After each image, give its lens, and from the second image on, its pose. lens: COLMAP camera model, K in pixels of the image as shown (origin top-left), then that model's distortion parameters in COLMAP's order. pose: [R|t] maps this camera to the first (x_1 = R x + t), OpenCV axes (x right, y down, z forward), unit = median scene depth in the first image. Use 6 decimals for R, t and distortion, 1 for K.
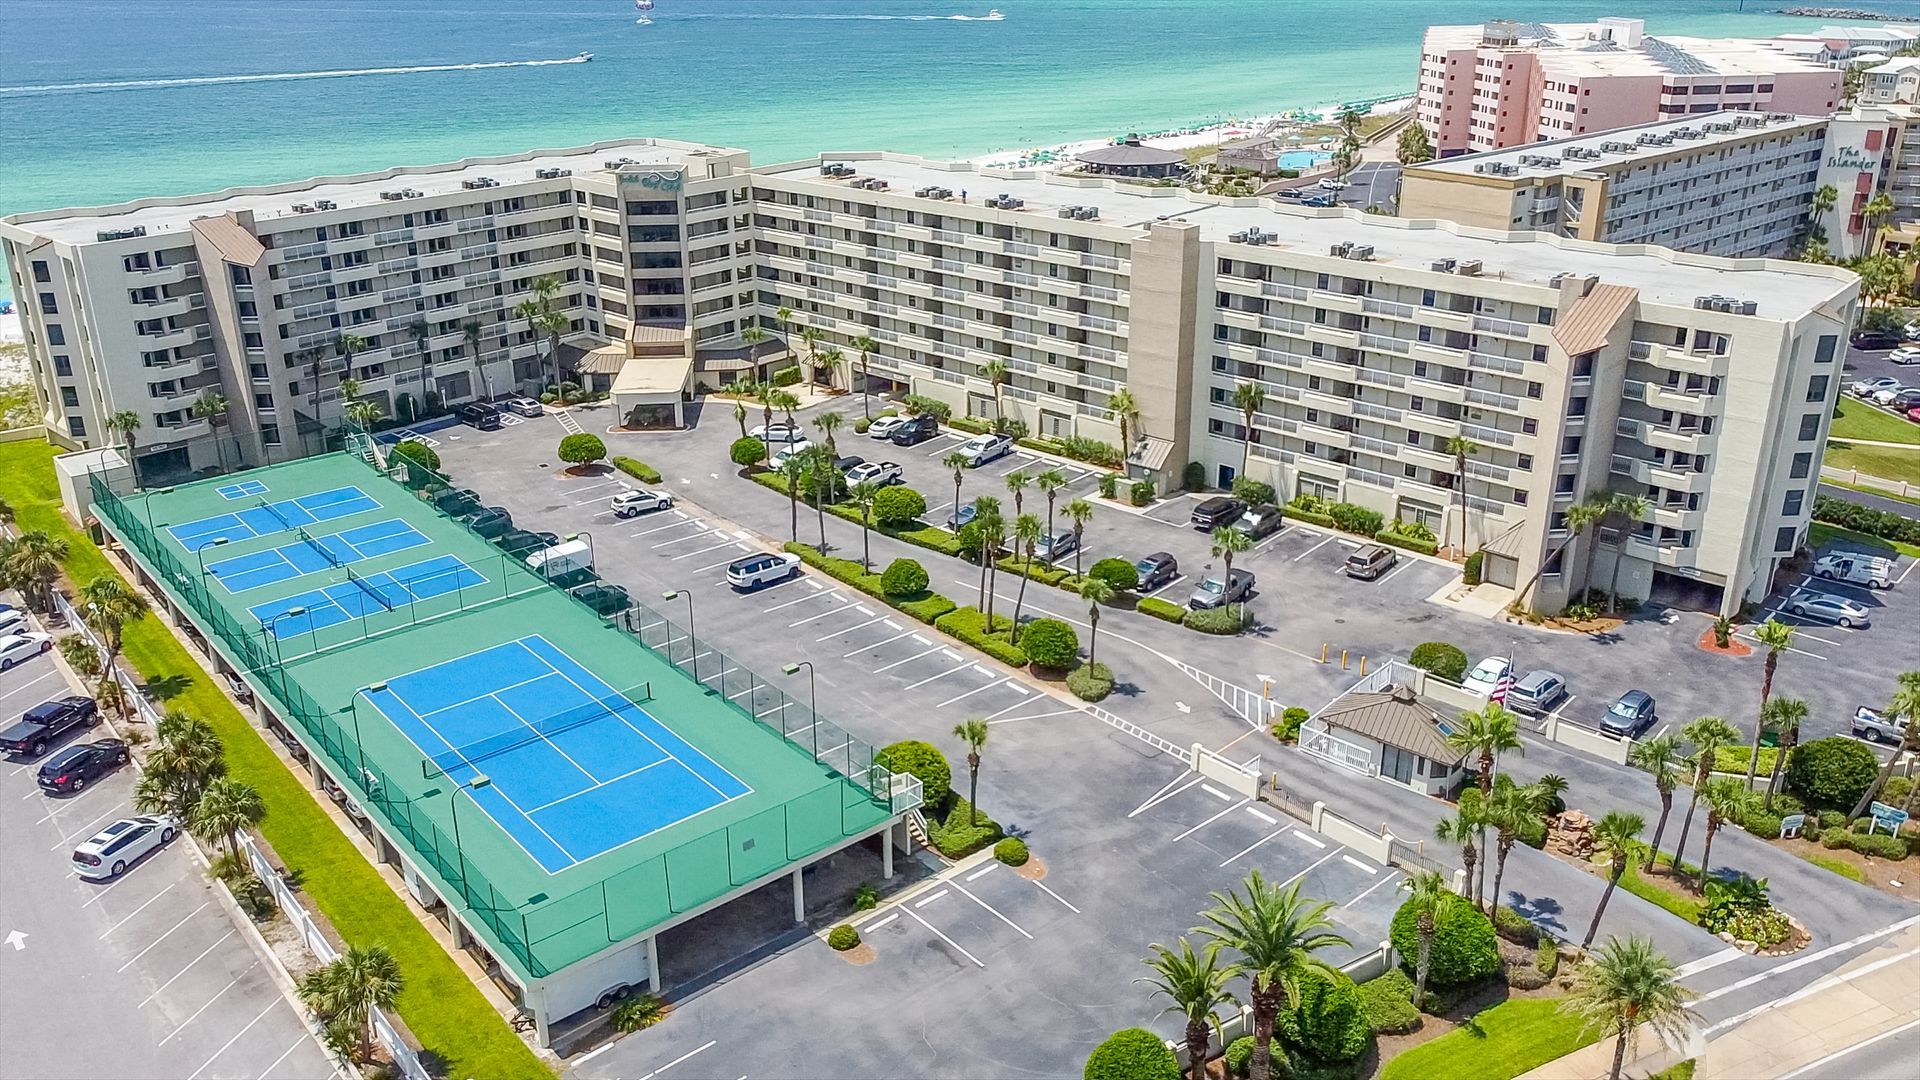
lens RADIAL K [[1487.4, 0, 960.0], [0, 1487.4, 540.0], [0, 0, 1]] dist [0.000561, 0.002852]
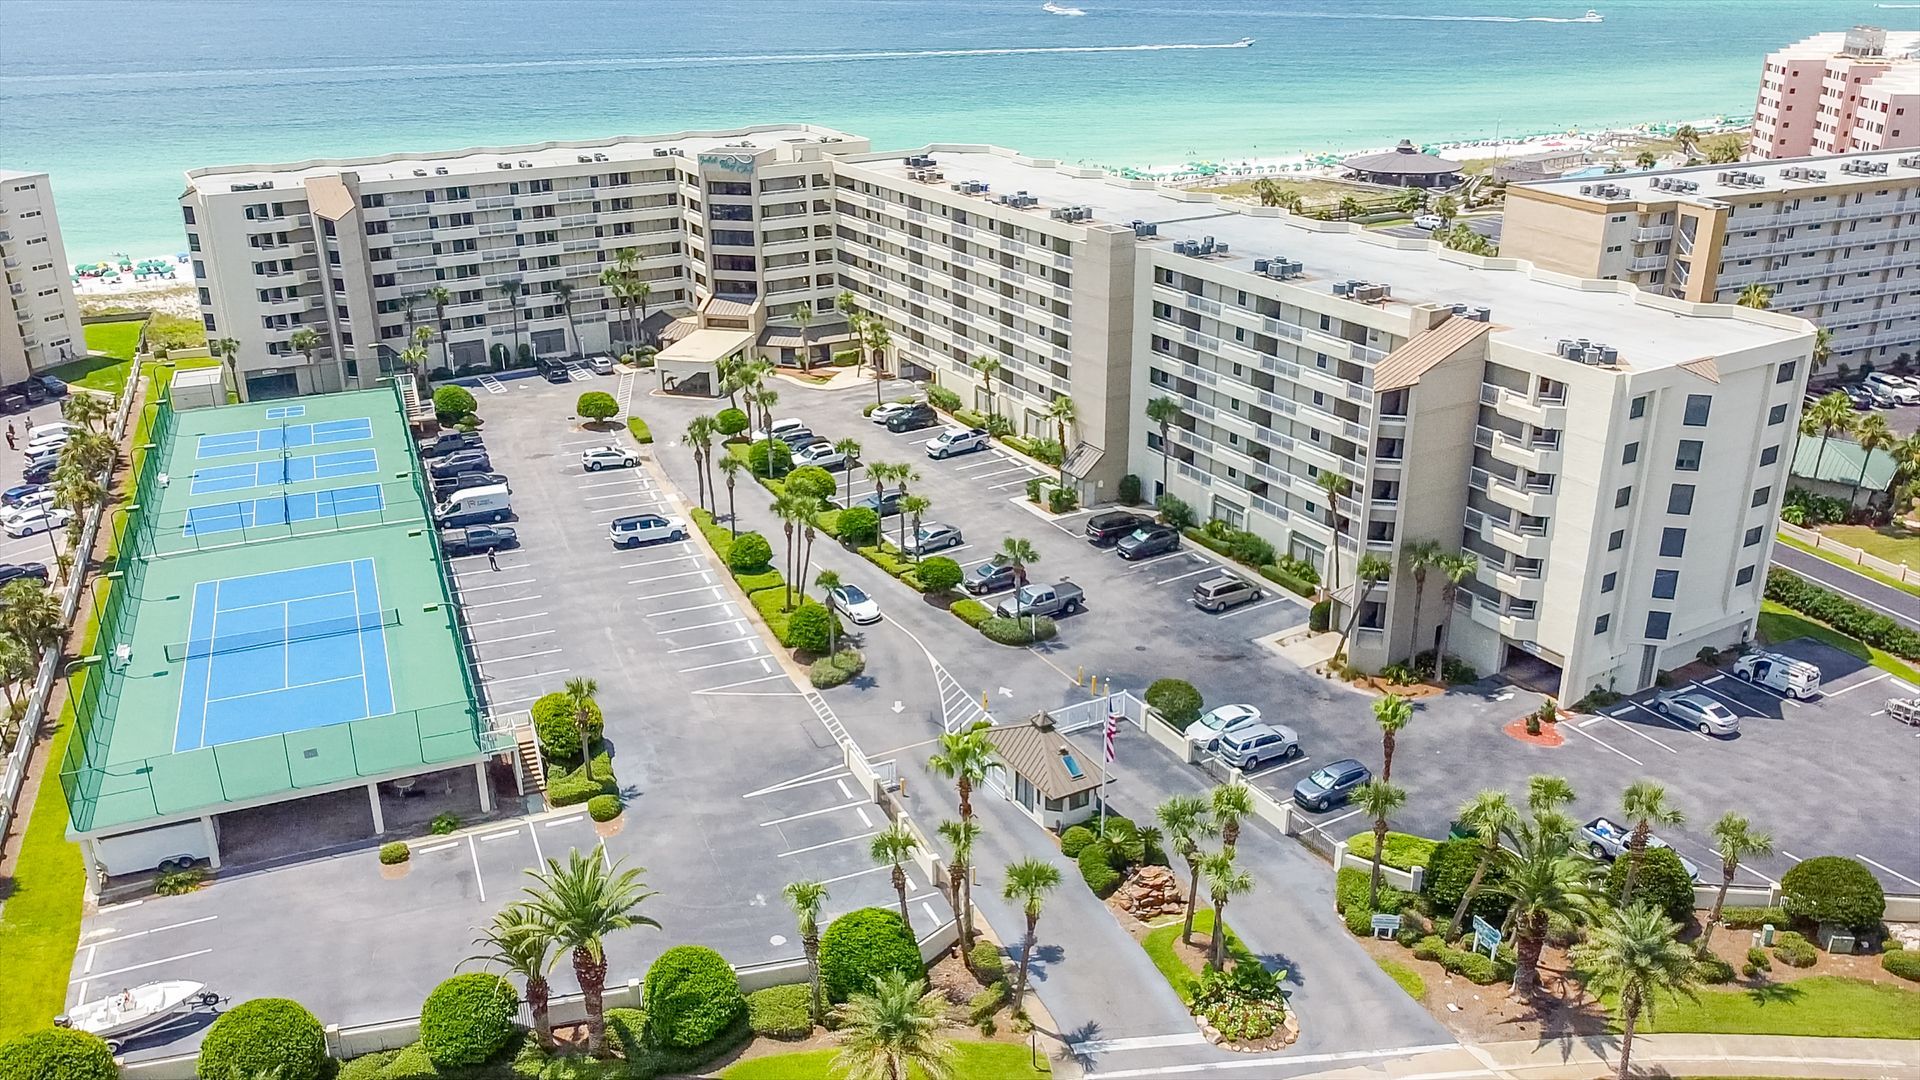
lens RADIAL K [[1487.4, 0, 960.0], [0, 1487.4, 540.0], [0, 0, 1]] dist [0.000561, 0.002852]
pose [[0.951896, 0.115534, -0.283805, 0.339734], [-0.114596, 0.993212, 0.019966, -0.017151], [0.284185, 0.013517, 0.958674, 0.039560]]
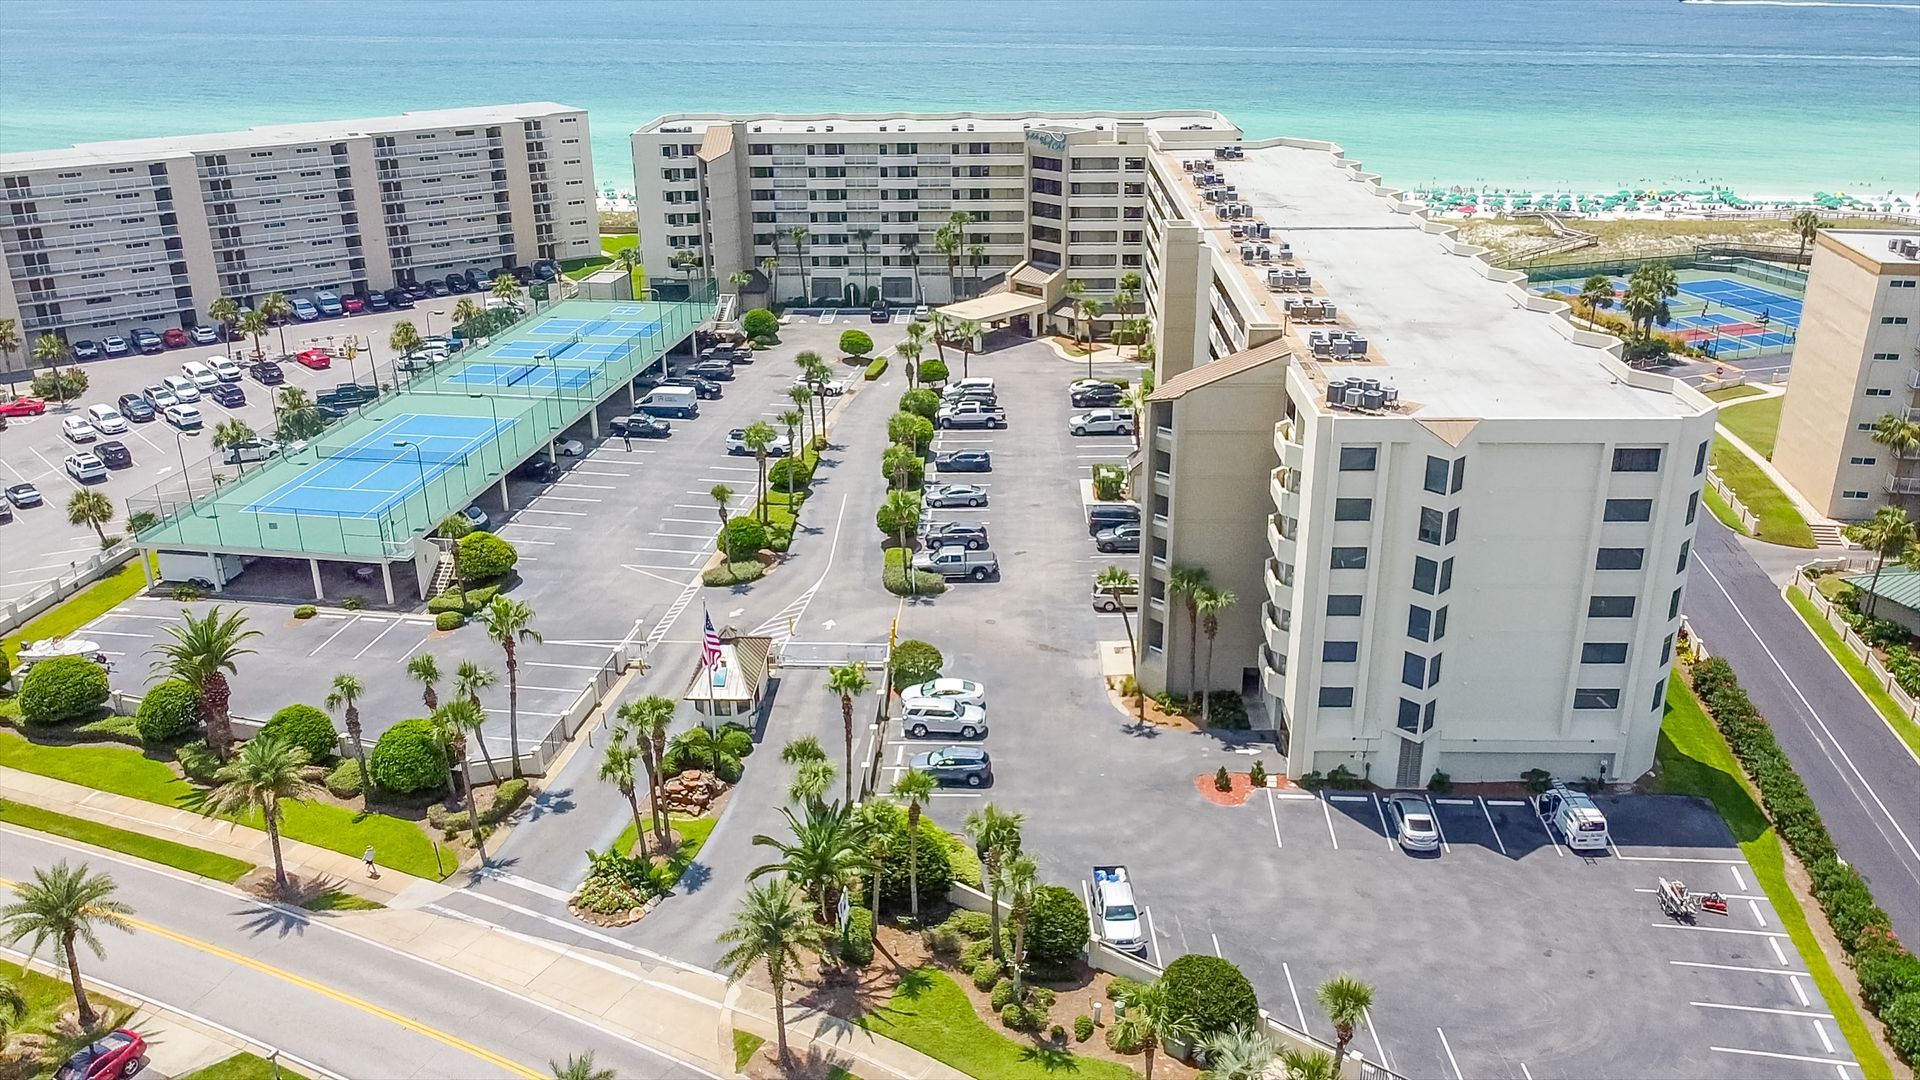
lens RADIAL K [[1487.4, 0, 960.0], [0, 1487.4, 540.0], [0, 0, 1]] dist [0.000561, 0.002852]
pose [[0.643827, 0.293177, -0.706777, 0.768201], [-0.284810, 0.949134, 0.134266, -0.102954], [0.710190, 0.114853, 0.694578, 0.244078]]
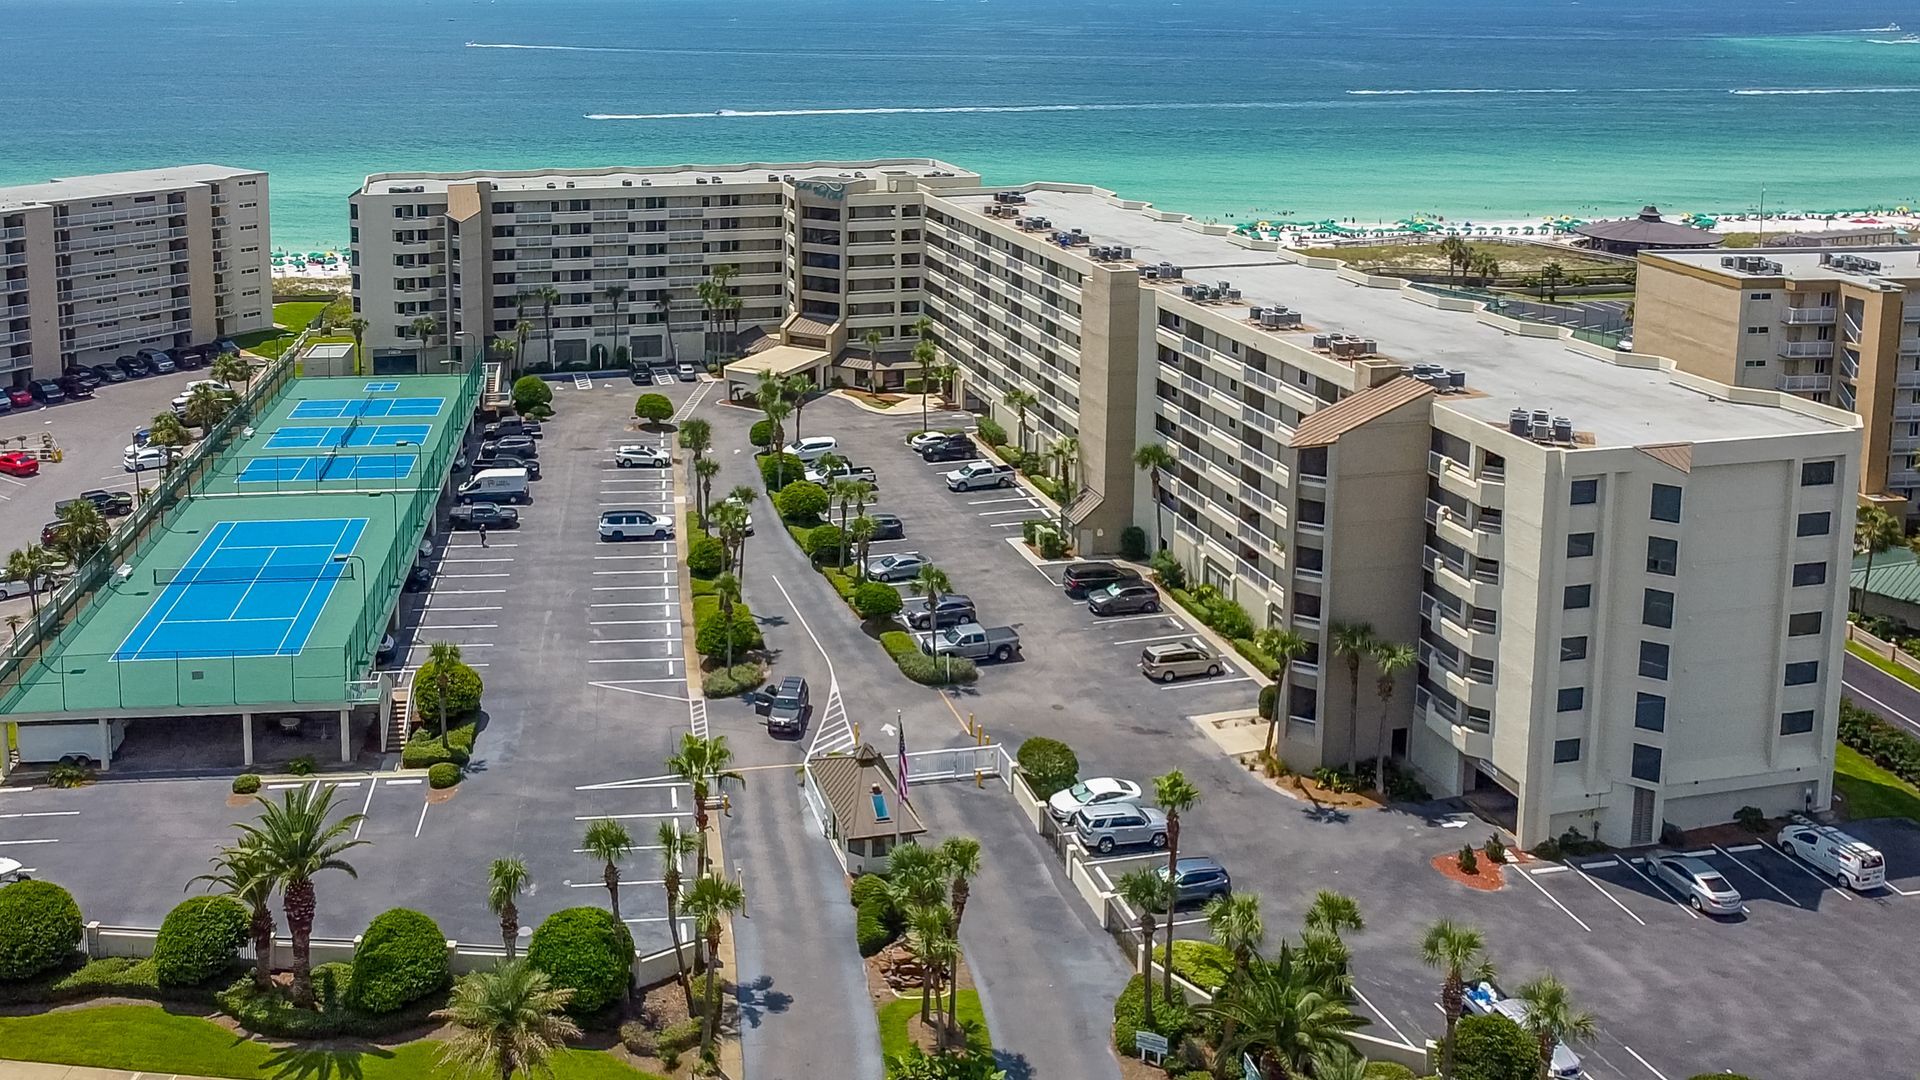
lens RADIAL K [[1546.4, 0, 766.9], [0, 1546.4, 199.0], [0, 0, 1]] dist [0.002971, -0.002851]
pose [[0.808142, 0.084230, -0.582934, 0.521366], [-0.225184, 0.958716, -0.173652, -0.030448], [0.544242, 0.271603, 0.793746, 0.076926]]
